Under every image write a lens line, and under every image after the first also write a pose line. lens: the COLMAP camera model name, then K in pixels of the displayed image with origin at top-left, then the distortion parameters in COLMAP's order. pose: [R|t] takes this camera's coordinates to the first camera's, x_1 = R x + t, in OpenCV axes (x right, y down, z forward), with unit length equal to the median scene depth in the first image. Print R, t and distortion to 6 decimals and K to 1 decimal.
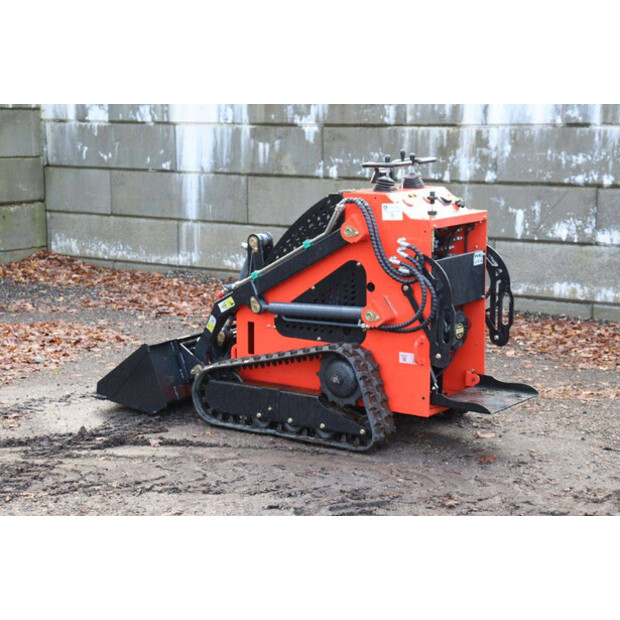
lens RADIAL K [[1293.8, 0, 311.9], [0, 1293.8, 293.3], [0, 0, 1]] dist [0.371969, 0.000000]
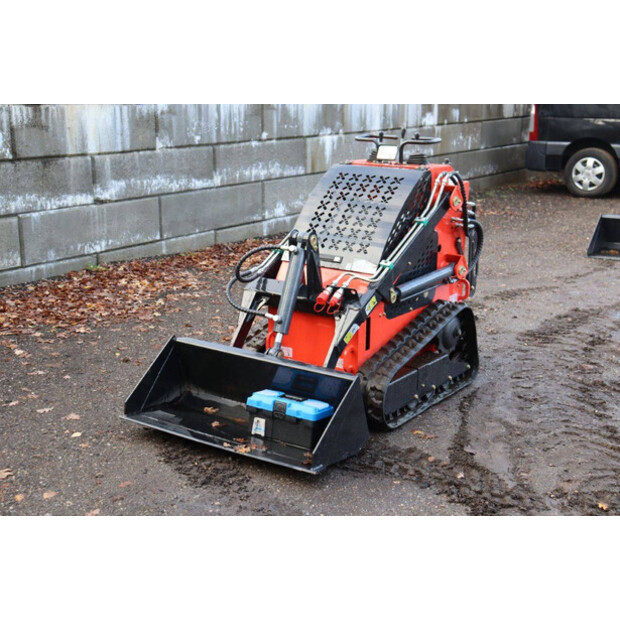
lens RADIAL K [[939.3, 0, 300.5], [0, 939.3, 297.9], [0, 0, 1]] dist [0.142288, 0.000000]
pose [[0.001601, -0.226095, 0.974104, -0.701392], [0.140521, 0.964491, 0.223633, -0.150283], [-0.990076, 0.136524, 0.033315, 0.990941]]
